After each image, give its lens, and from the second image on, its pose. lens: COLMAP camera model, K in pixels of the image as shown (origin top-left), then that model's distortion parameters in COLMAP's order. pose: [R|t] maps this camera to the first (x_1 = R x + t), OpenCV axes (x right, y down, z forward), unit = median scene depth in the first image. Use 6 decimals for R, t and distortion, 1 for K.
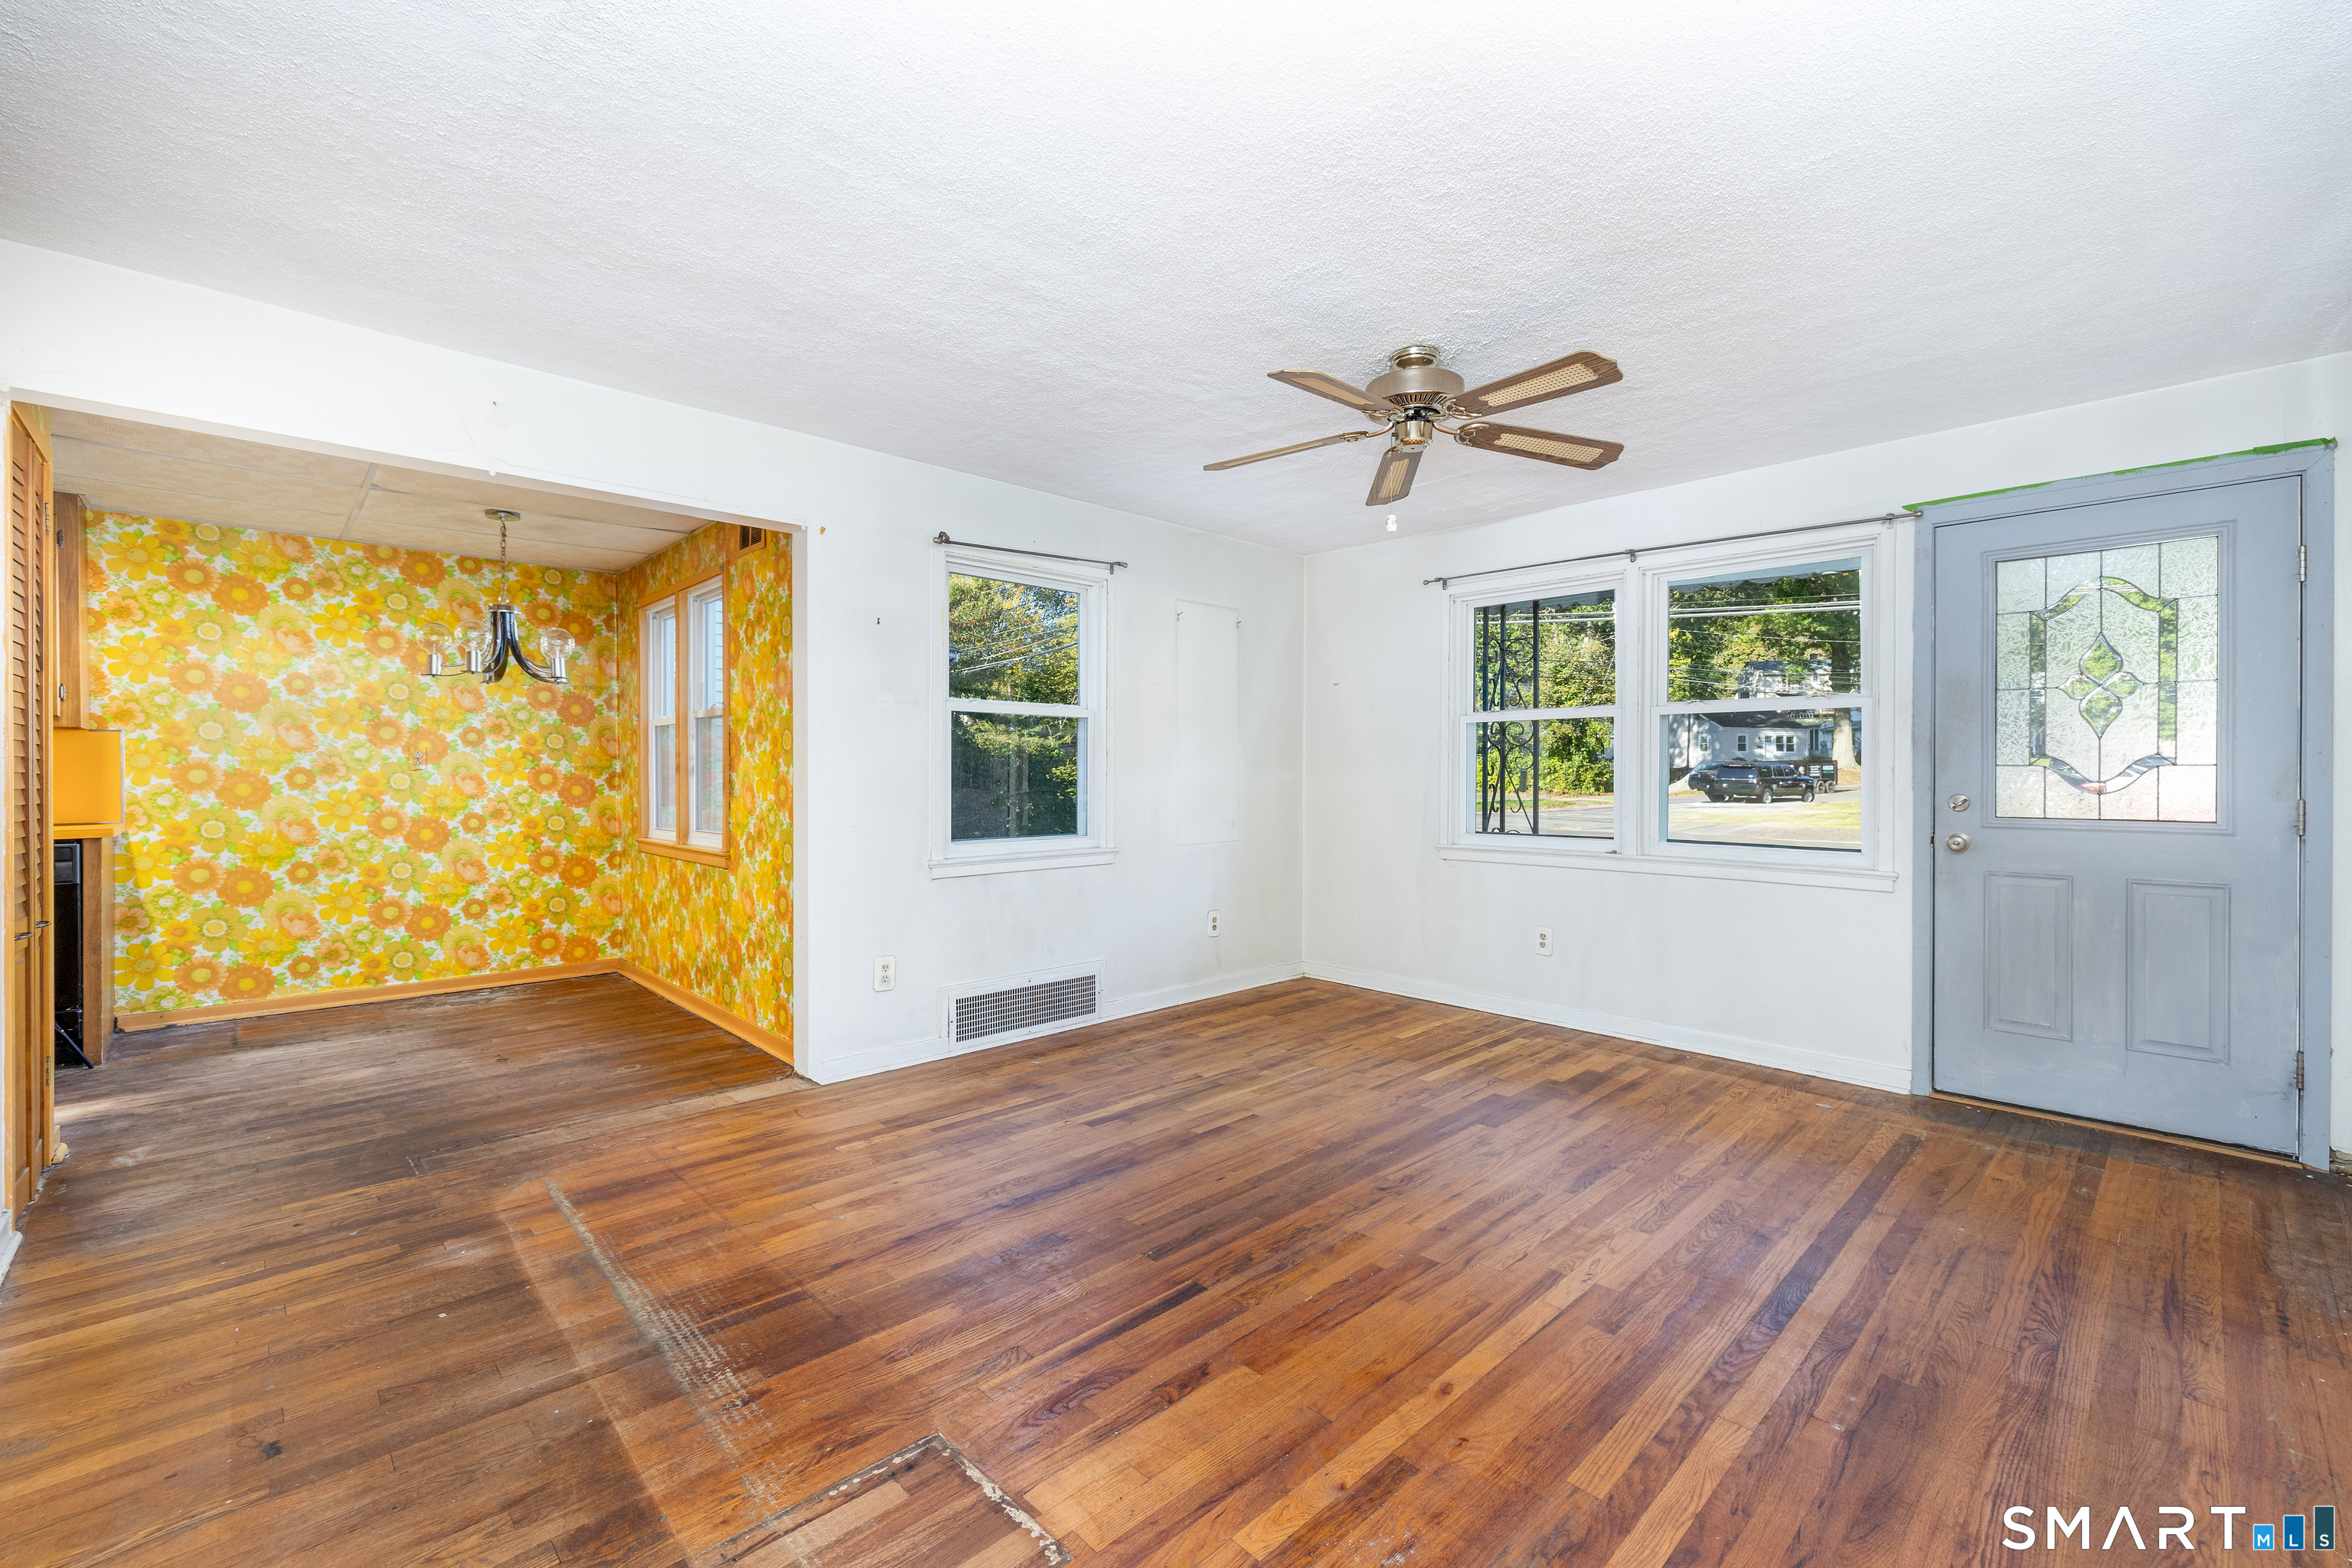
lens RADIAL K [[994.3, 0, 1184.1], [0, 994.3, 765.4], [0, 0, 1]] dist [-0.001469, -0.000585]
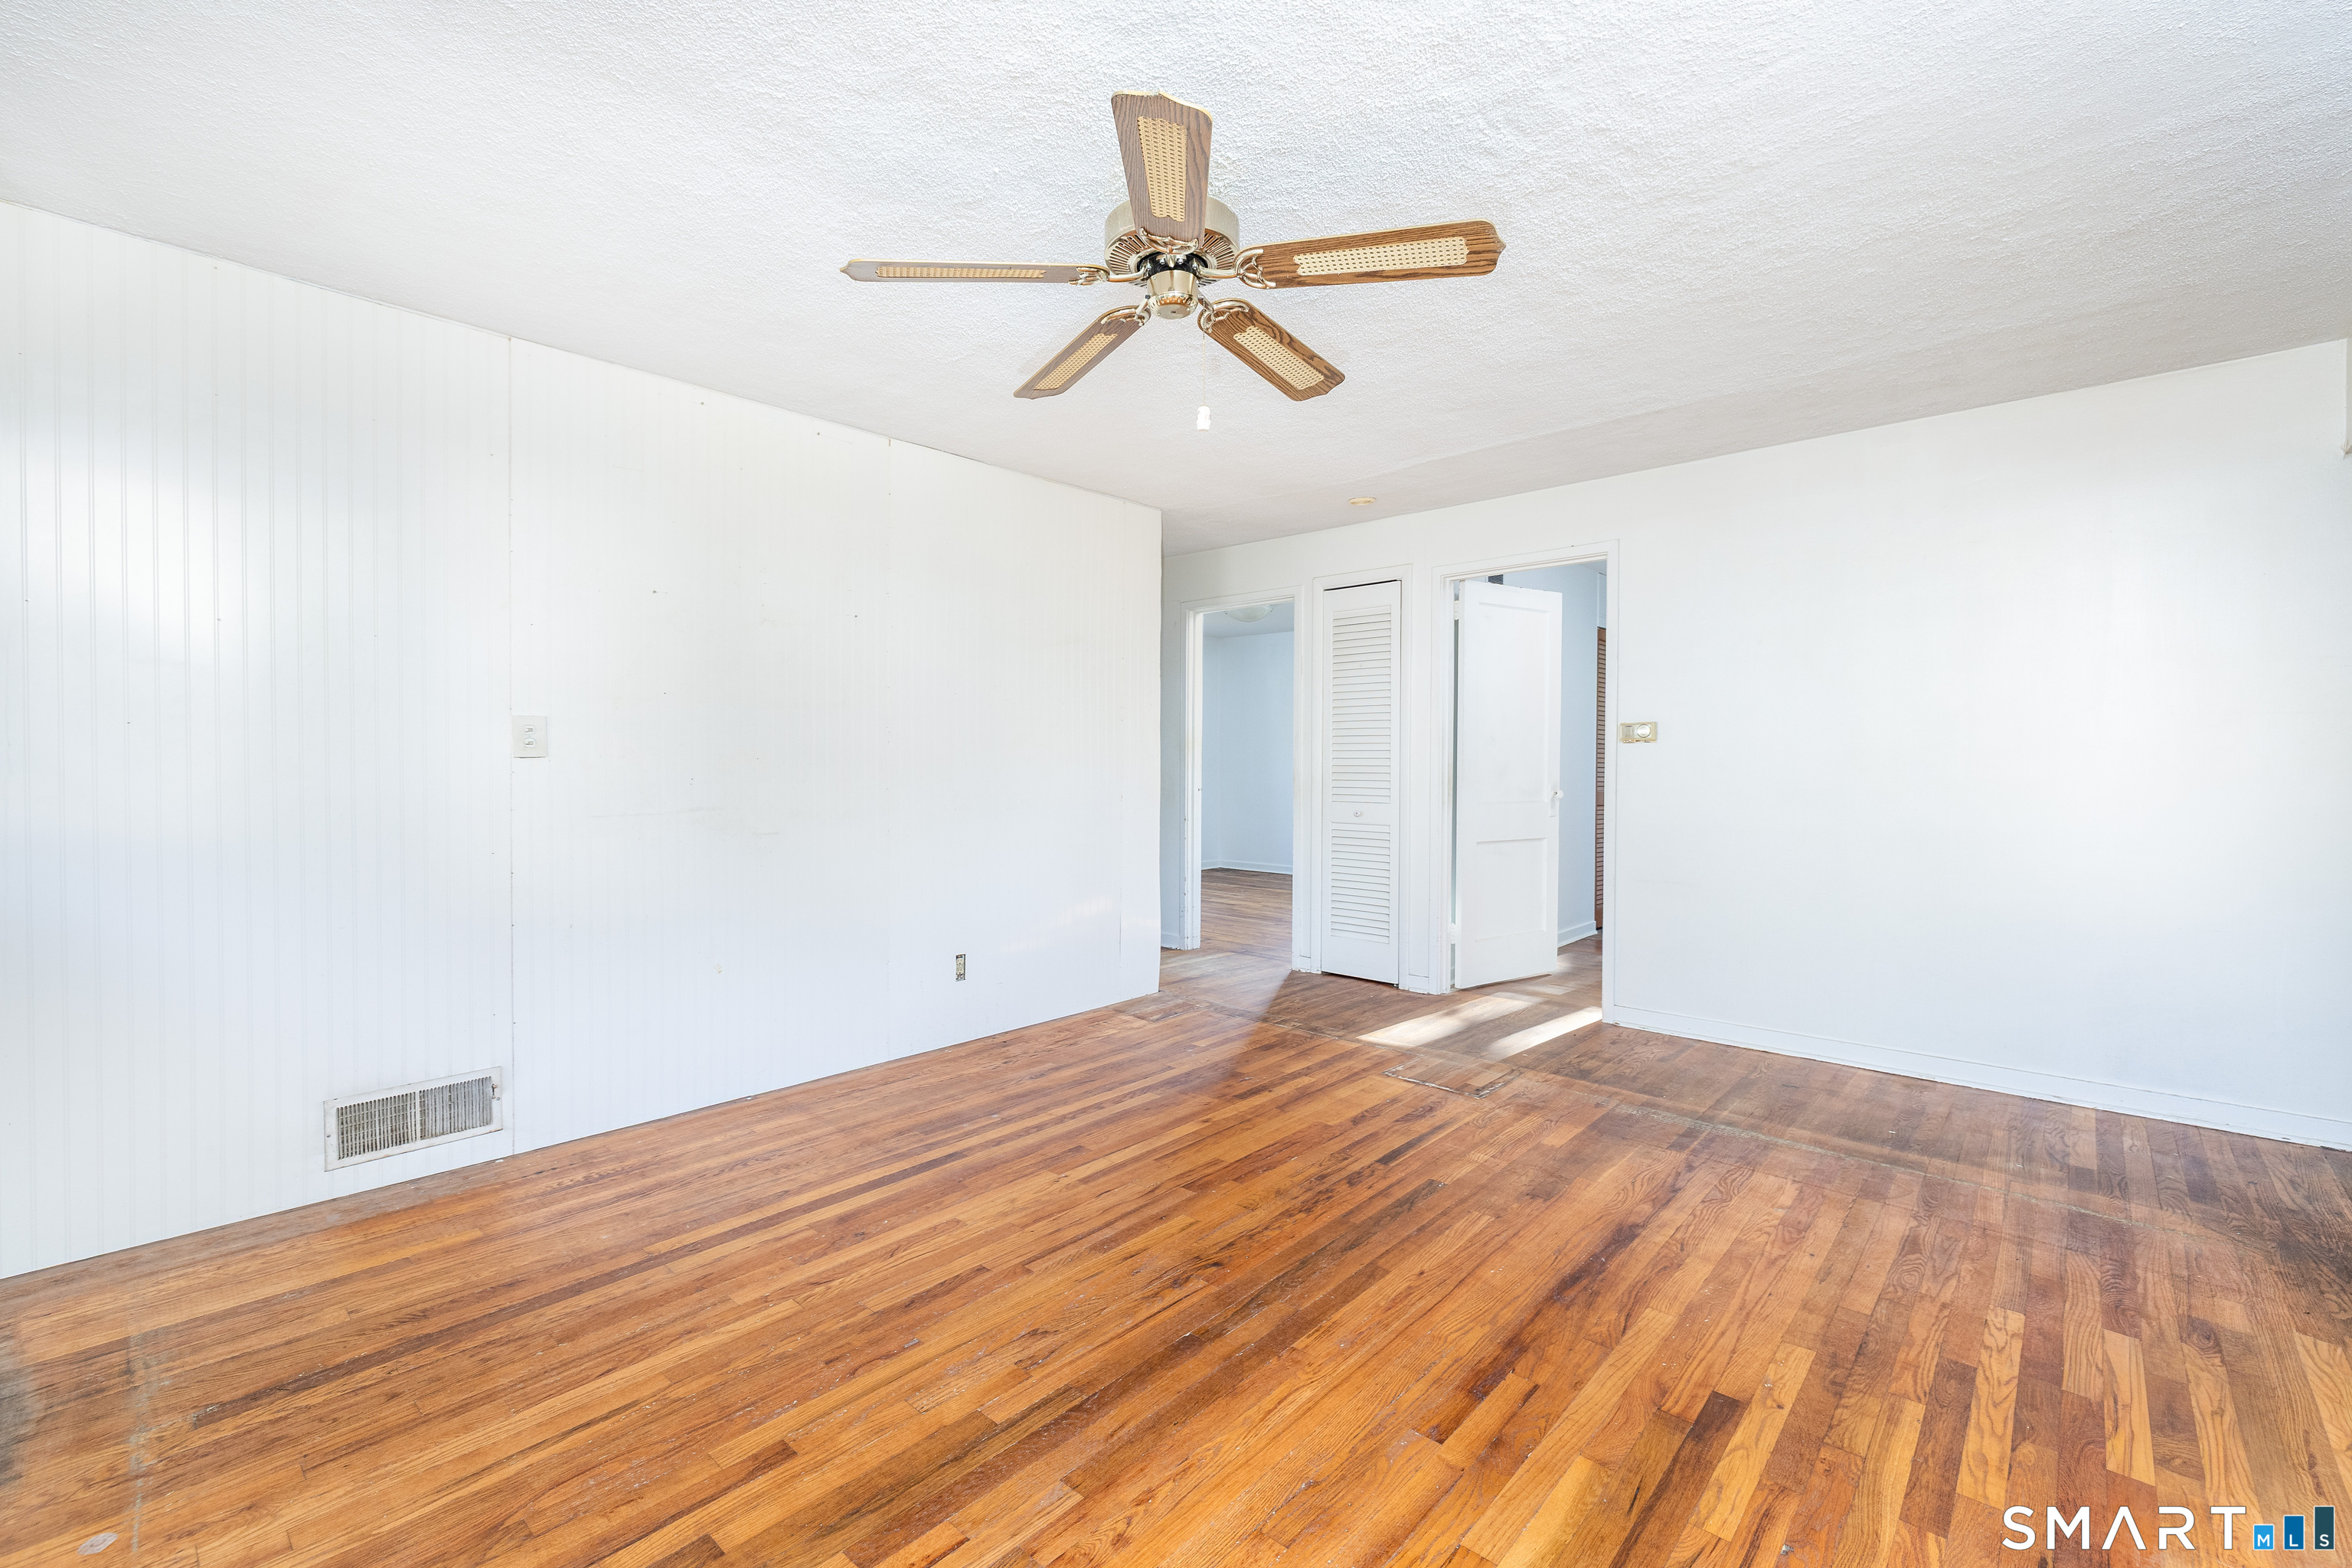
lens RADIAL K [[994.3, 0, 1184.1], [0, 994.3, 765.4], [0, 0, 1]] dist [-0.001469, -0.000585]
pose [[-0.998105, -0.001914, -0.061504, 0.310889], [-0.001629, 0.999988, -0.004672, 0.029492], [0.061512, -0.004563, -0.998096, 2.037235]]
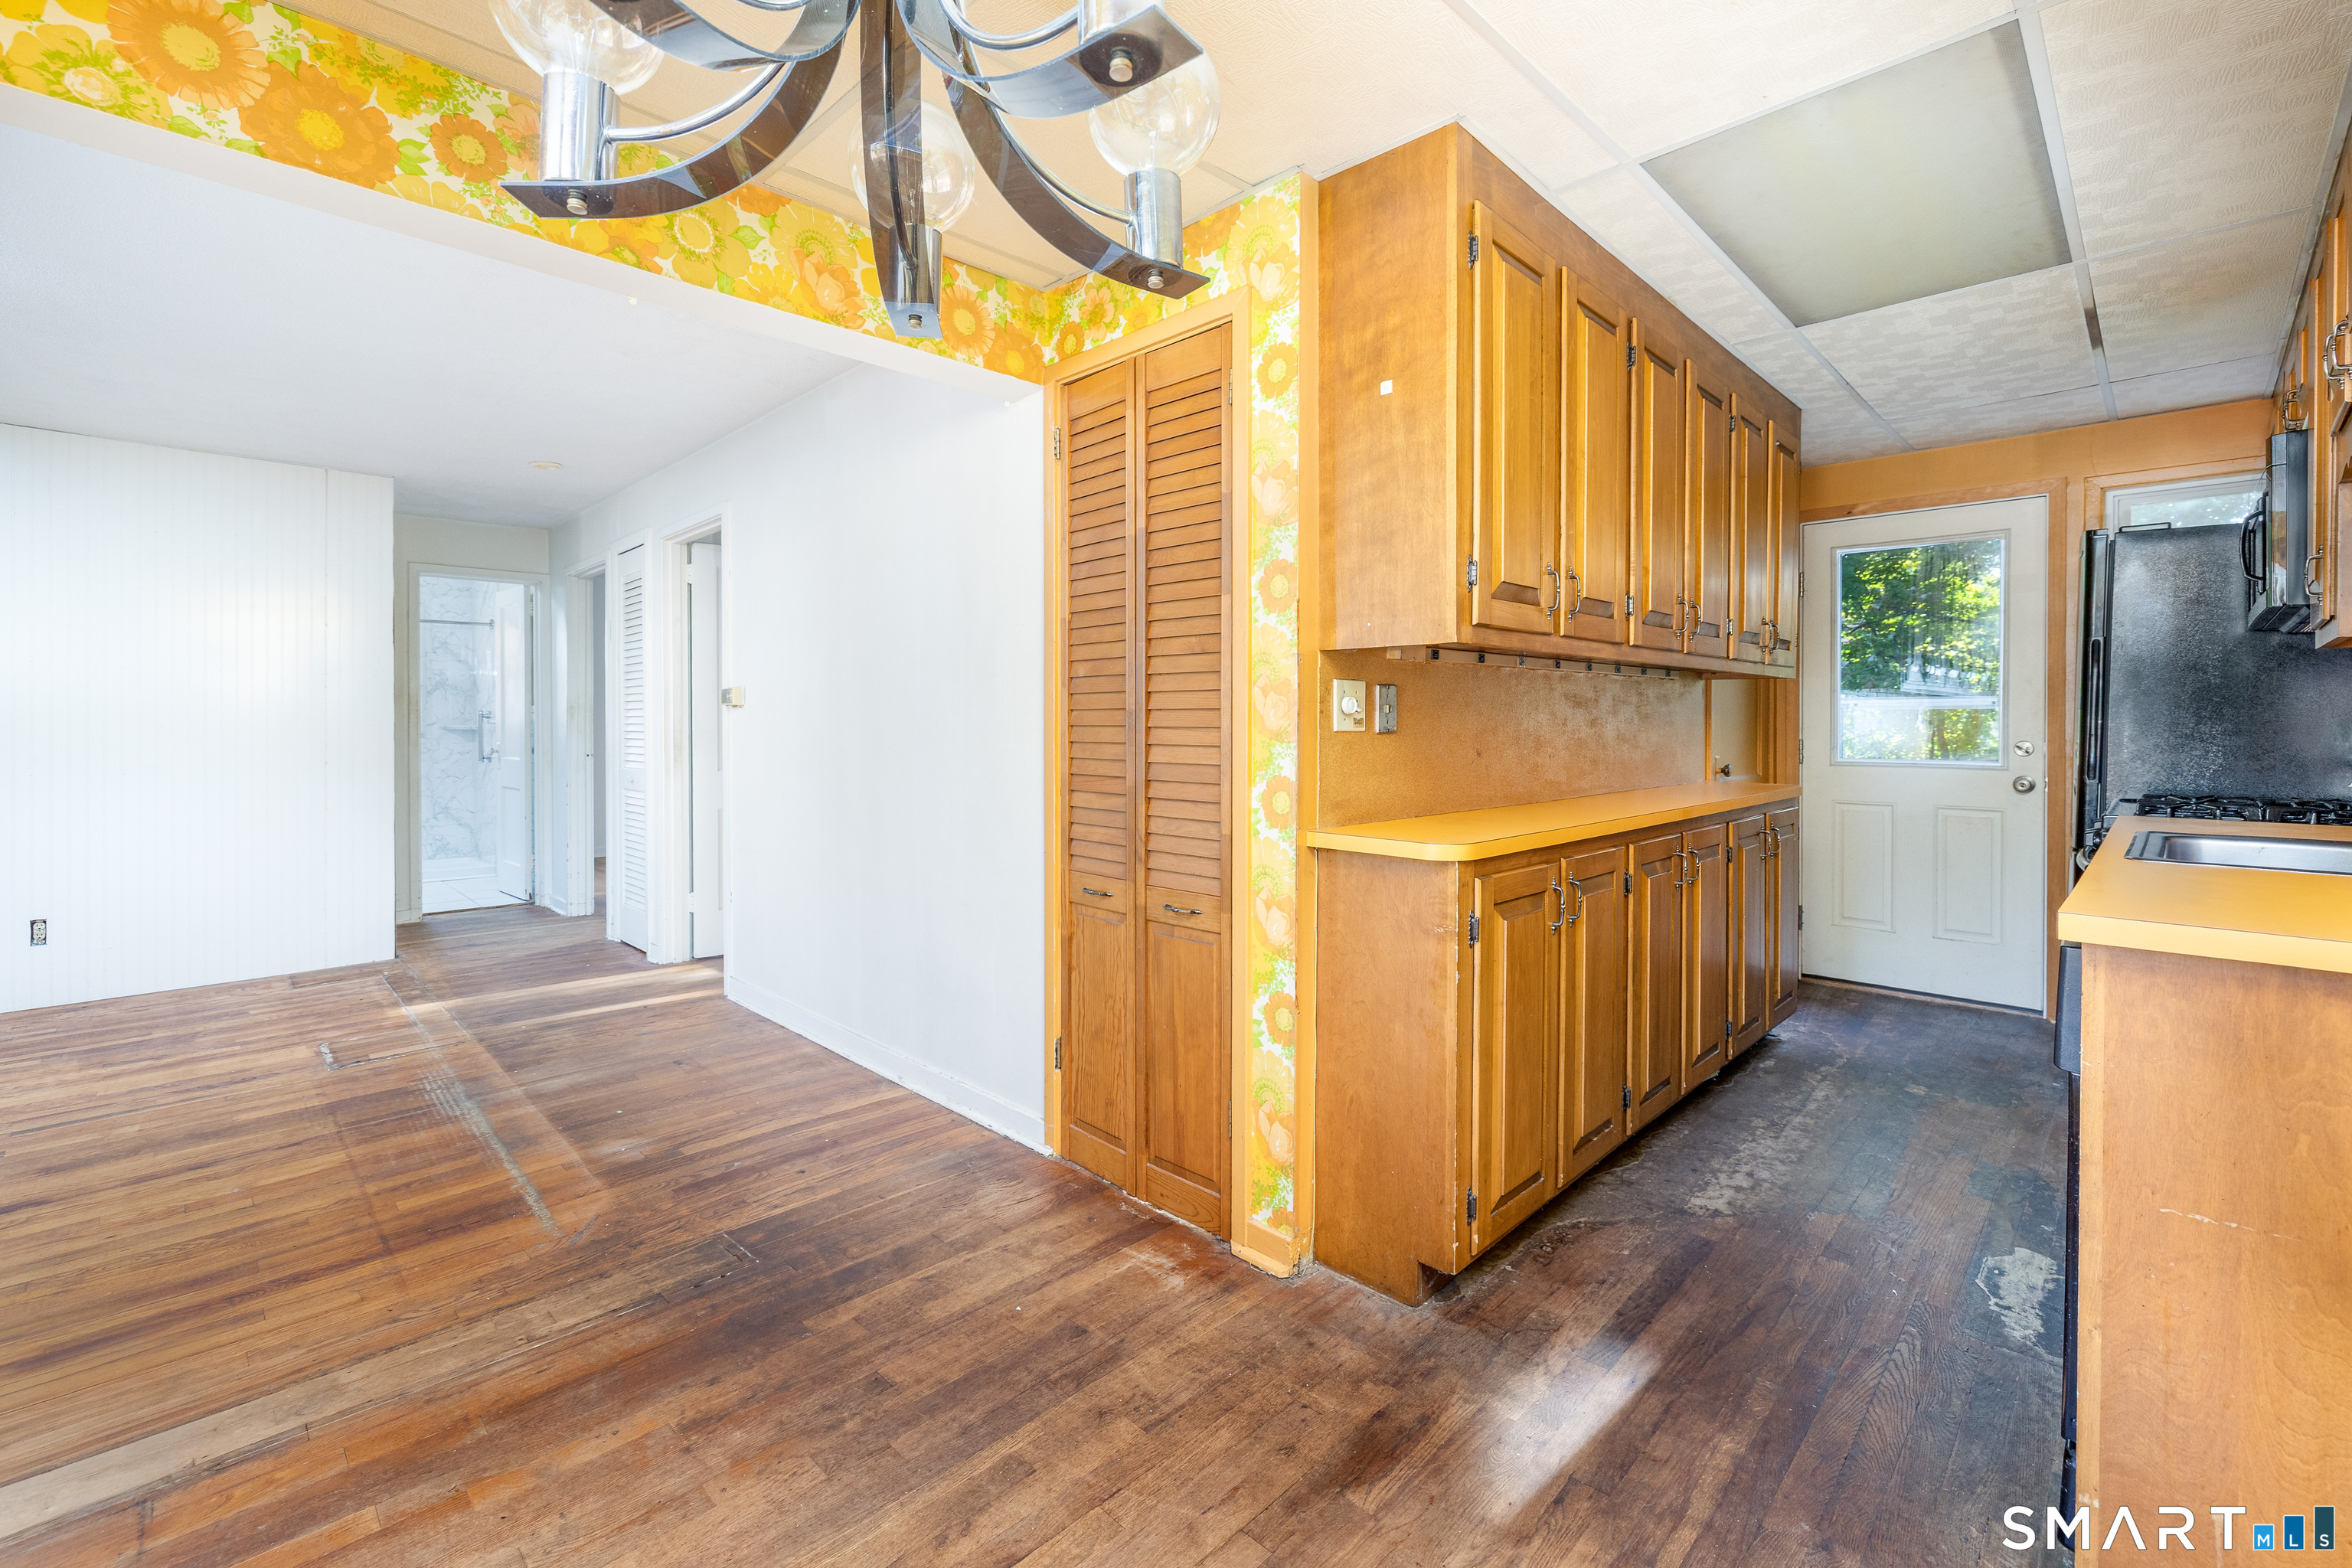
lens RADIAL K [[1007.9, 0, 1176.3], [0, 1007.9, 770.6], [0, 0, 1]] dist [-0.001005, -0.000330]
pose [[-0.999839, -0.001351, -0.017896, -1.289891], [-0.002092, 0.999140, 0.041416, 0.014808], [0.017825, 0.041447, -0.998982, 2.065101]]
